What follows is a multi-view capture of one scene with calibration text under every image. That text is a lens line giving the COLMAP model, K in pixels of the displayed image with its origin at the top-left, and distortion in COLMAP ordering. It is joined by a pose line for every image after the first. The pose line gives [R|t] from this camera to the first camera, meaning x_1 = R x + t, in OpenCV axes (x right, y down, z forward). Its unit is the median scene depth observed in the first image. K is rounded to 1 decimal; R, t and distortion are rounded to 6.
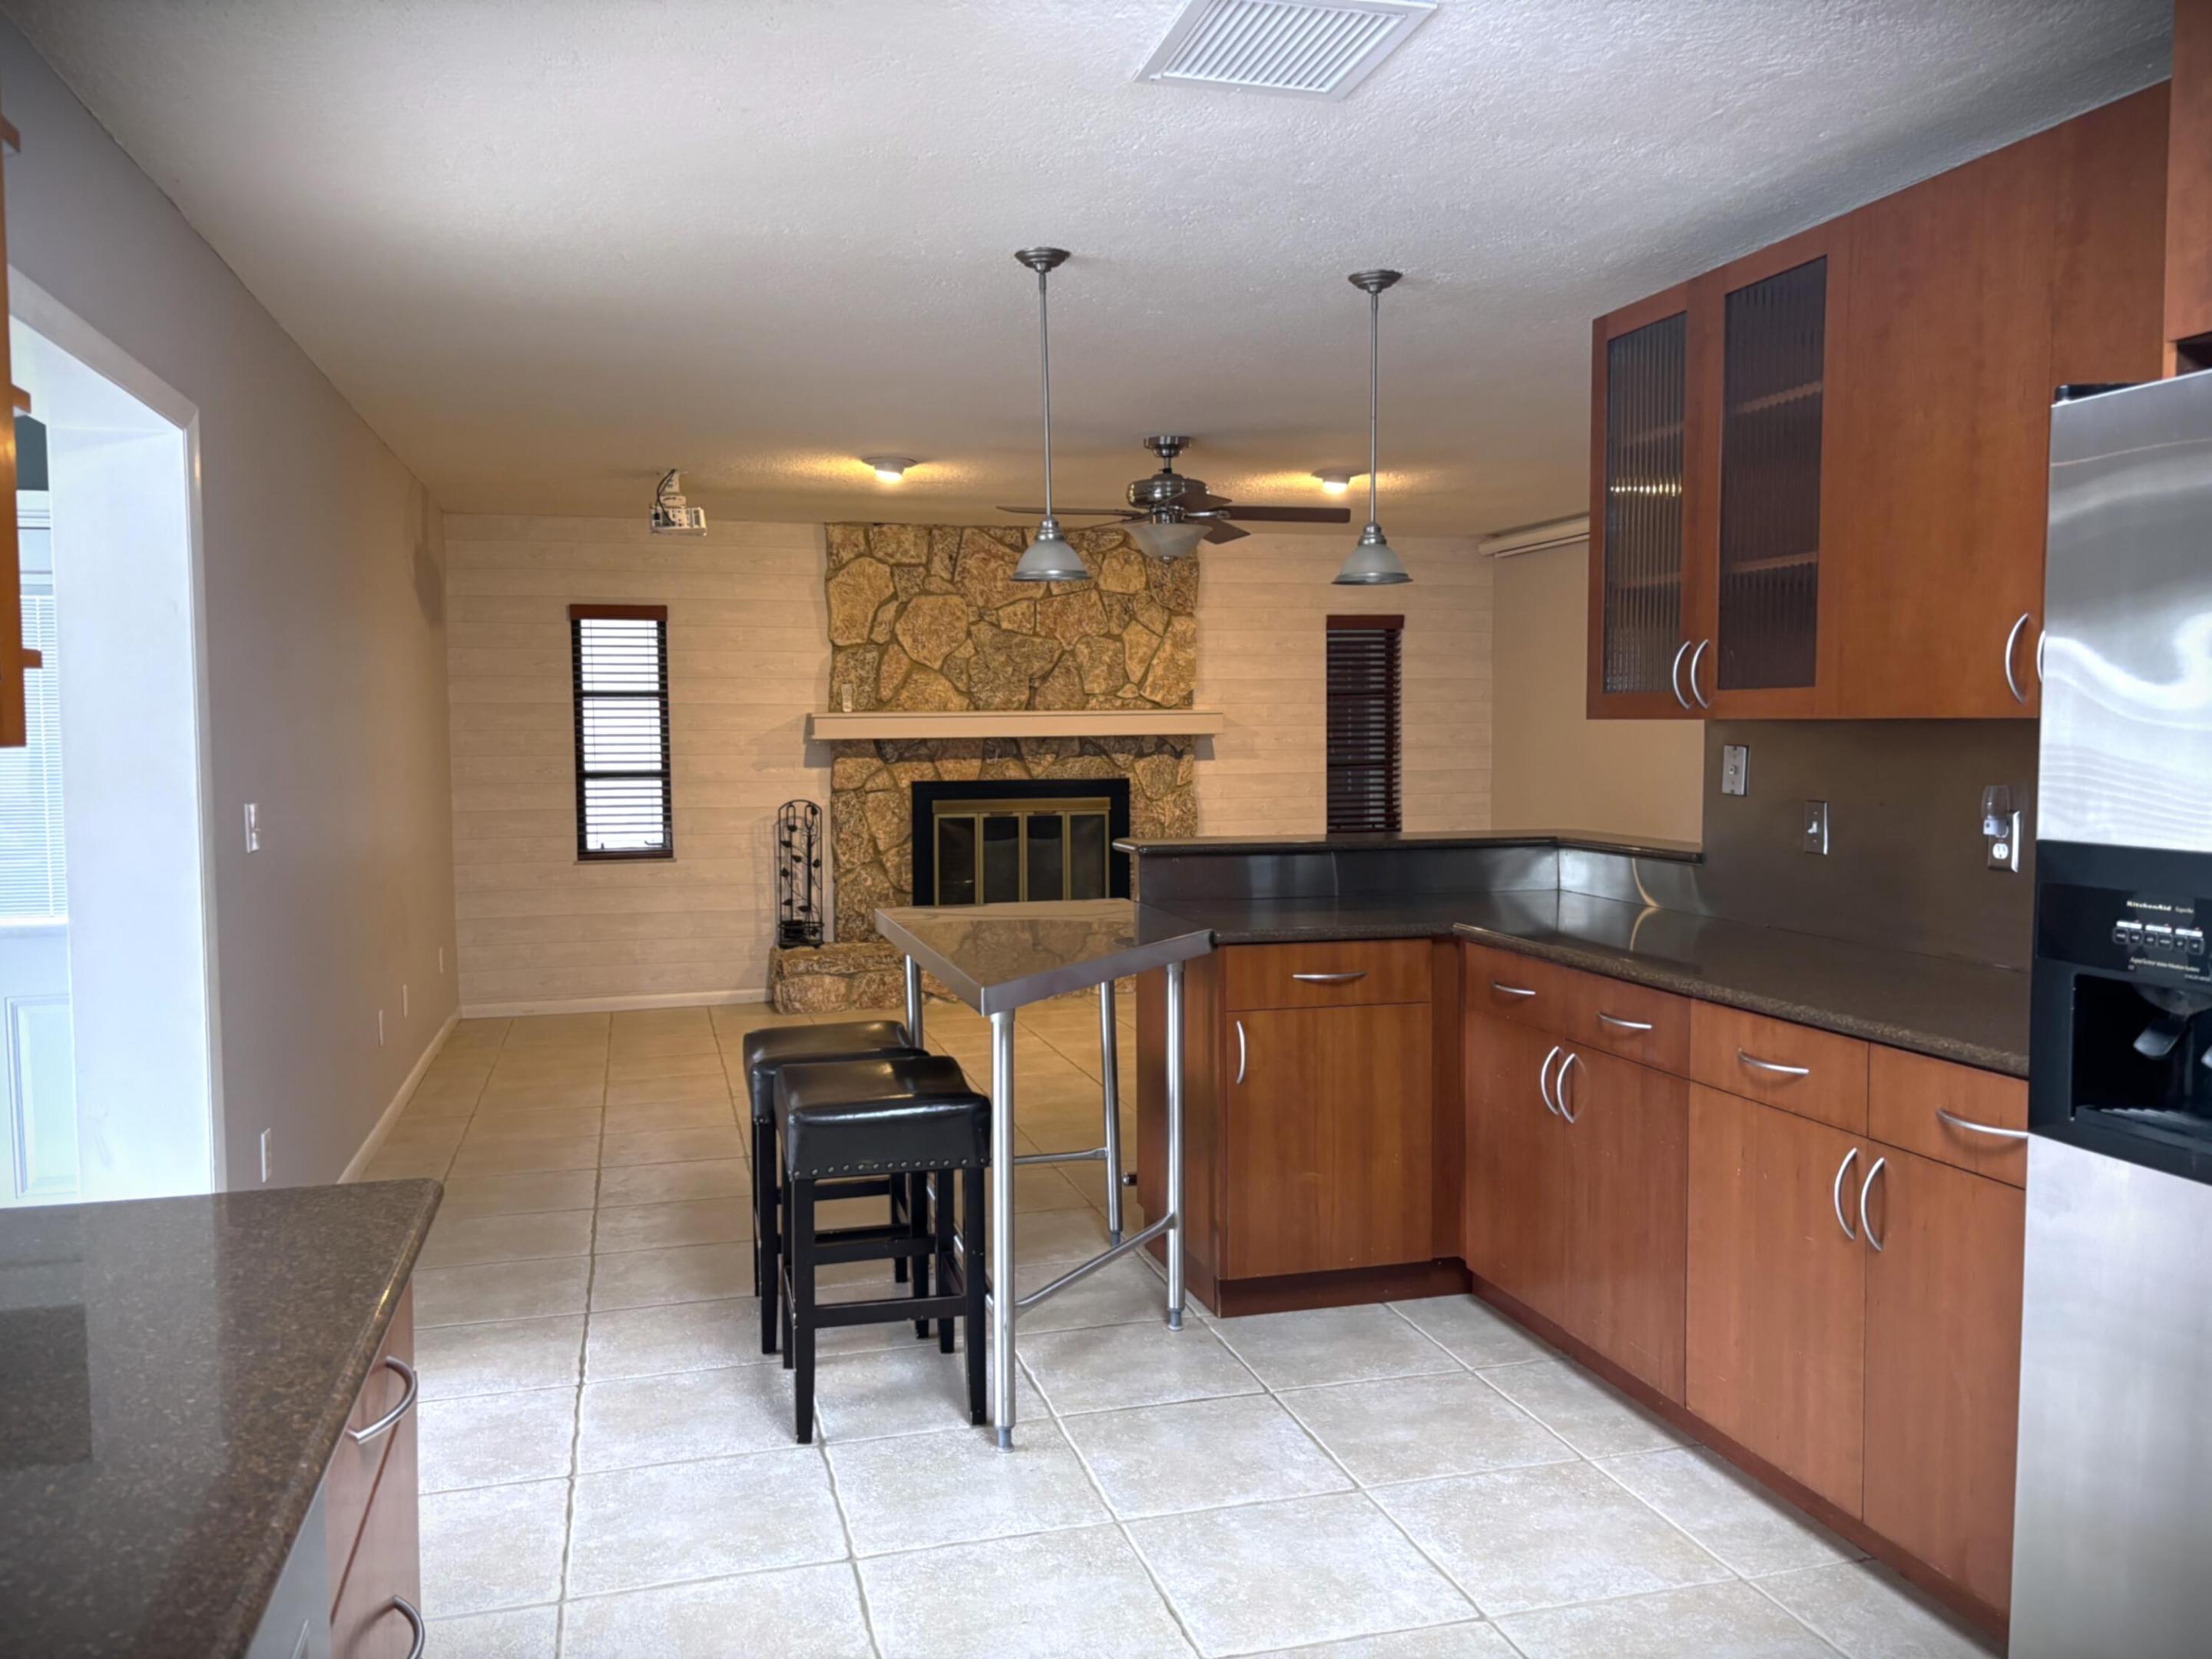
lens RADIAL K [[1659.0, 0, 1098.2], [0, 1659.0, 829.6], [0, 0, 1]] dist [0.046421, -0.067114]
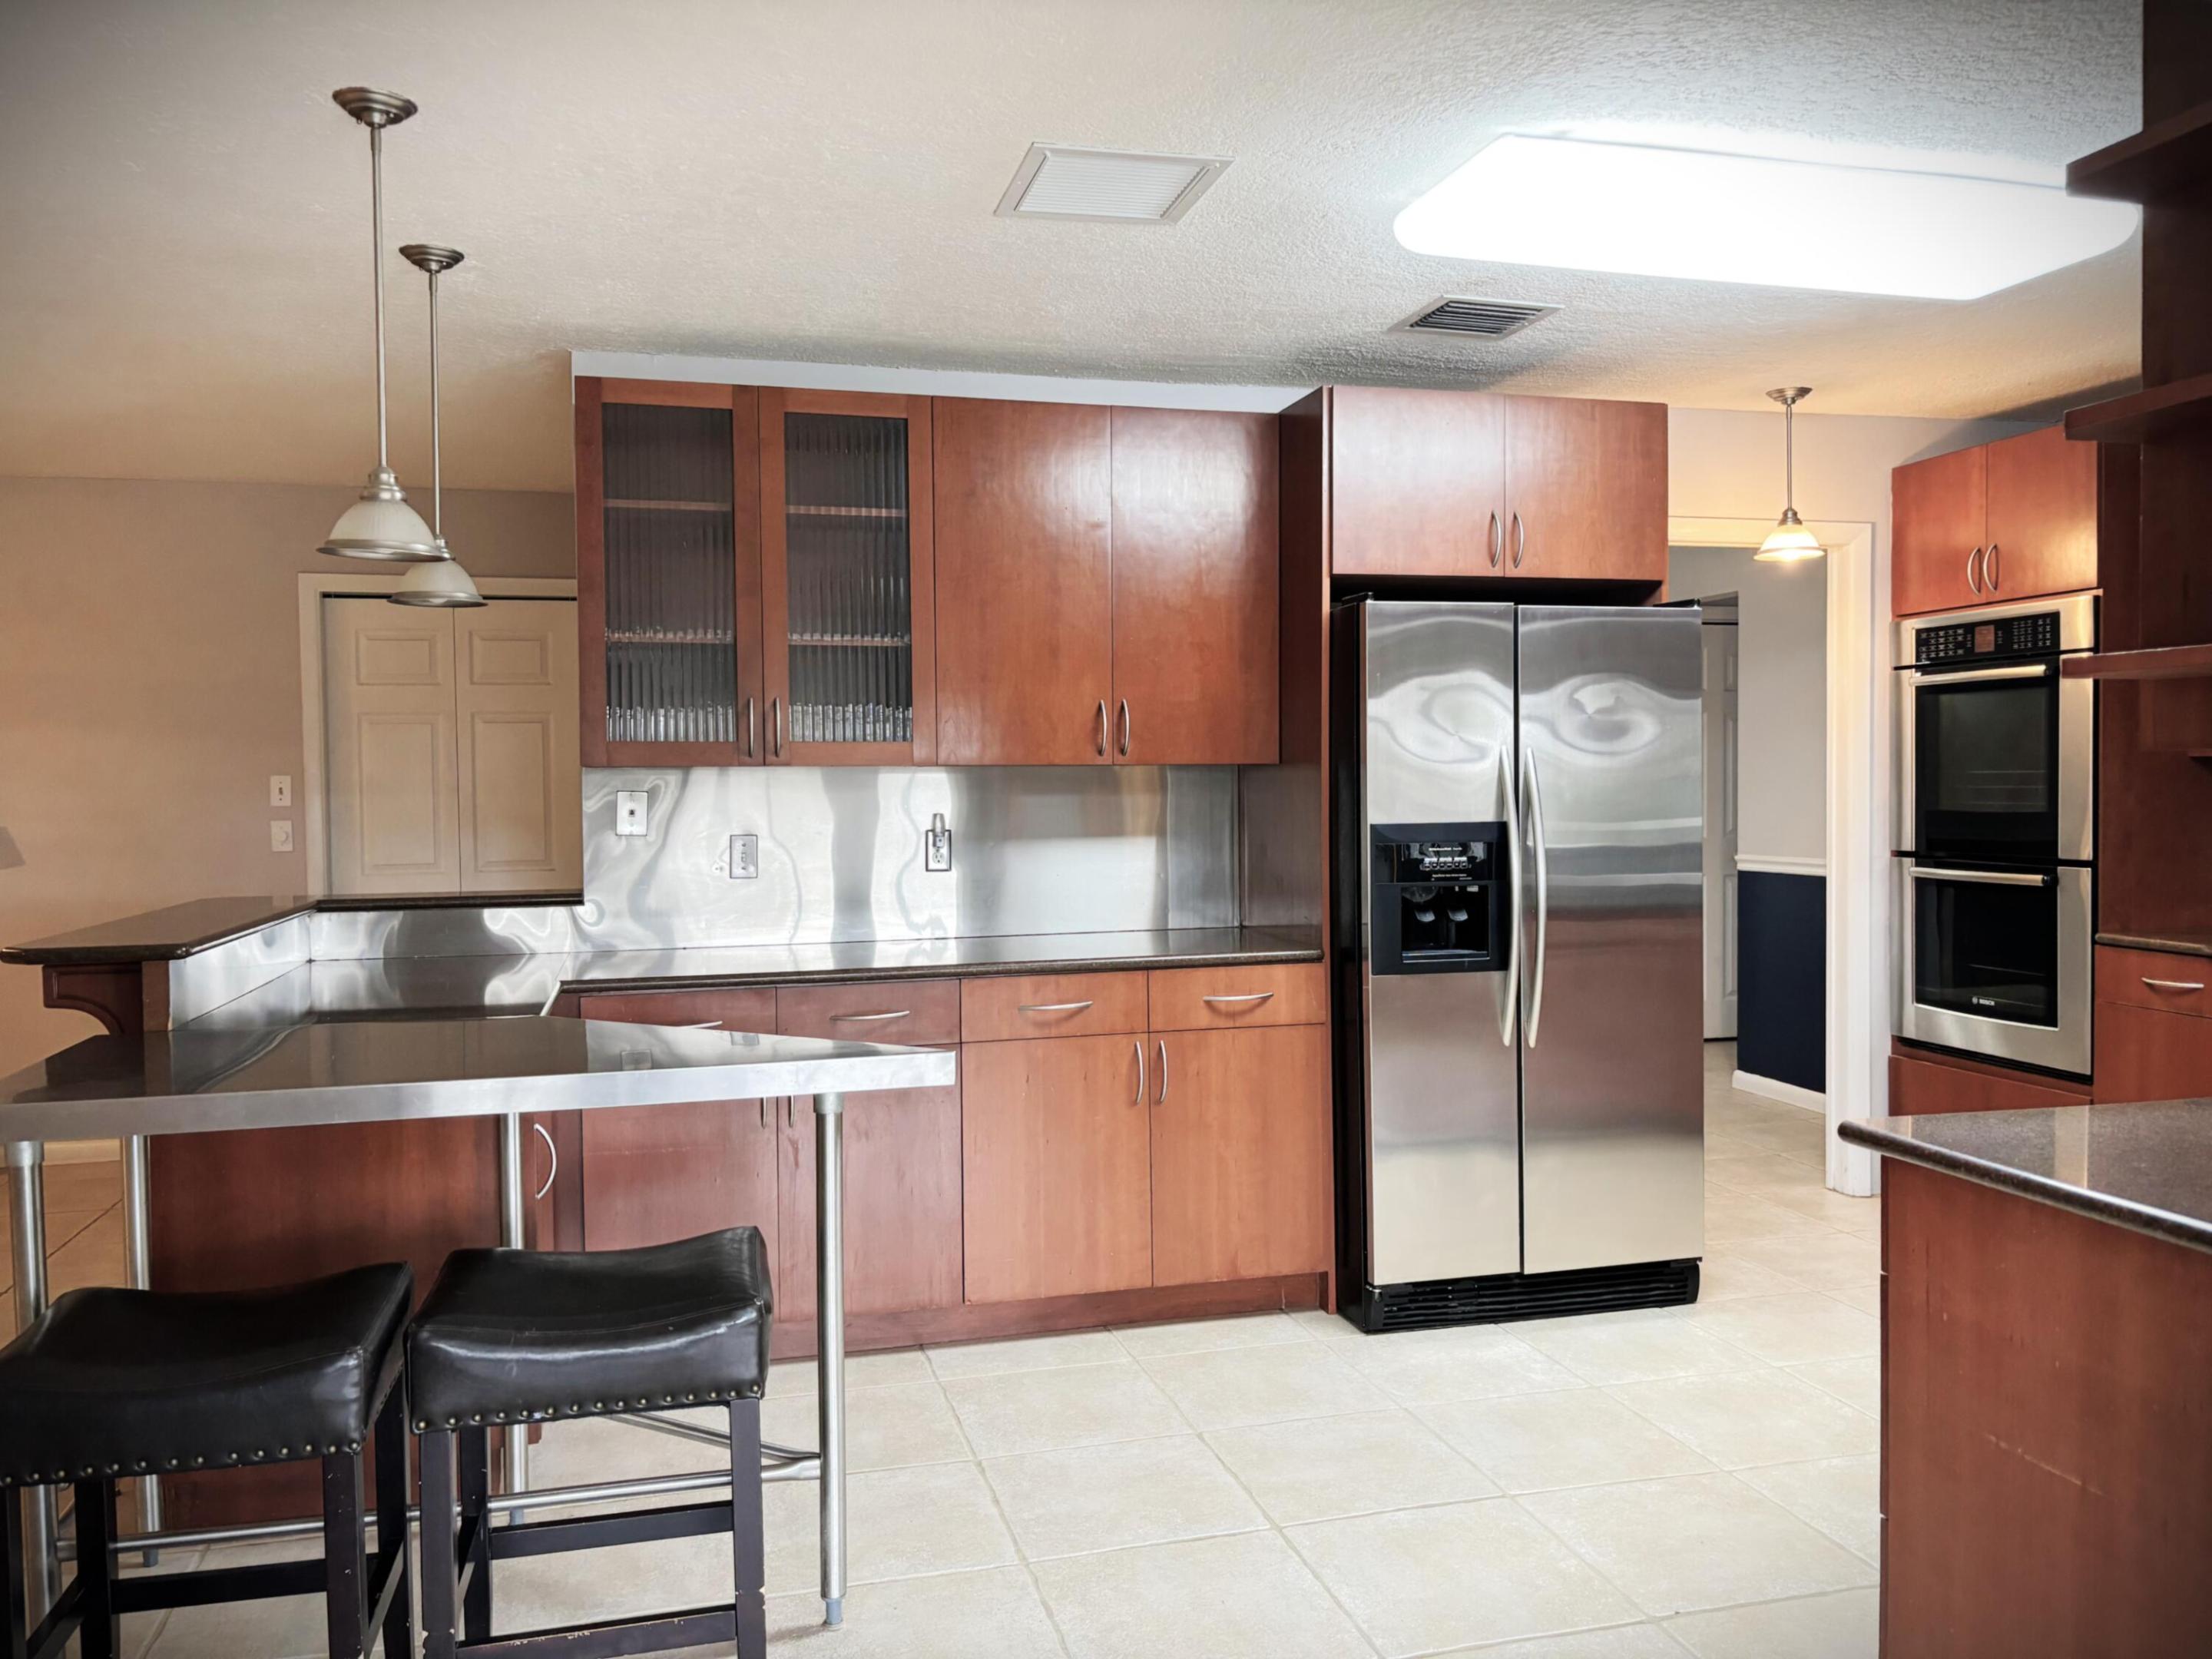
lens RADIAL K [[1659.0, 0, 1088.3], [0, 1659.0, 835.1], [0, 0, 1]] dist [0.046421, -0.067114]
pose [[0.010486, -0.028810, 0.999530, -0.993135], [0.070749, 0.997101, 0.027998, -0.041953], [-0.997439, 0.070422, 0.012494, 0.944735]]
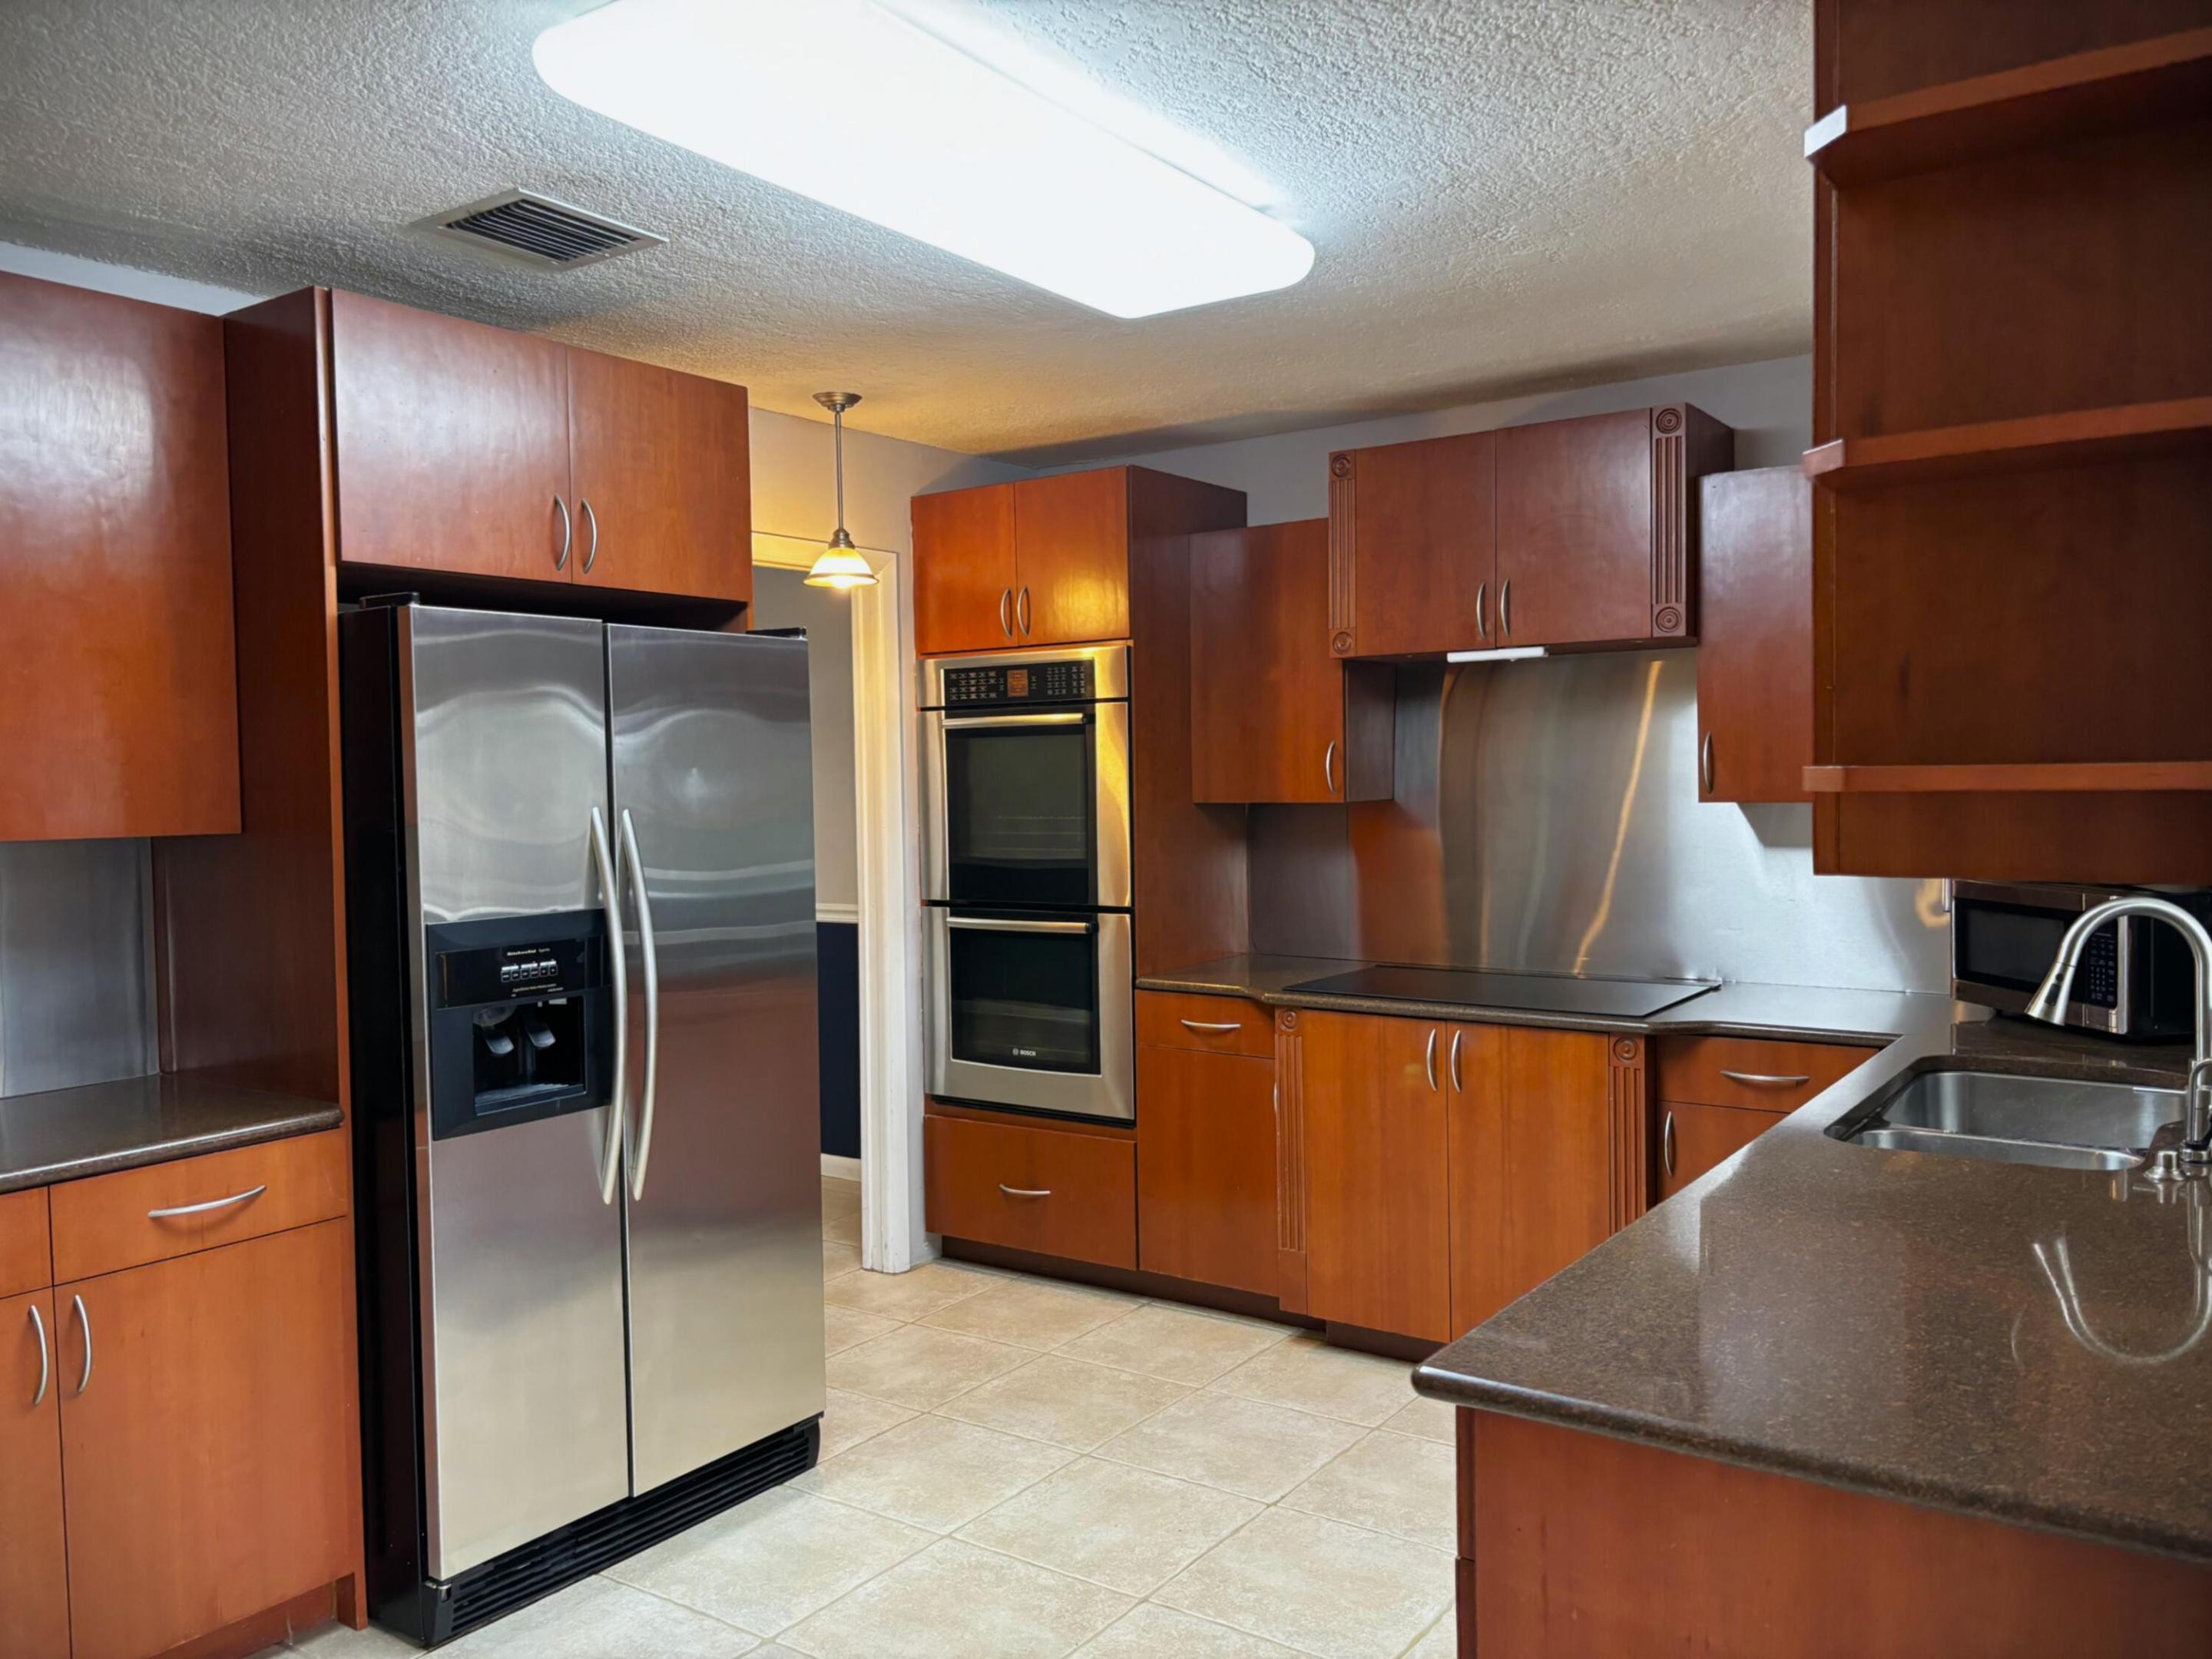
lens RADIAL K [[1659.0, 0, 1121.5], [0, 1659.0, 823.6], [0, 0, 1]] dist [0.046421, -0.067114]
pose [[-0.648201, -0.008785, 0.761419, -0.601263], [0.065249, 0.995615, 0.067034, -0.093319], [-0.758669, 0.093133, -0.644785, 1.039904]]
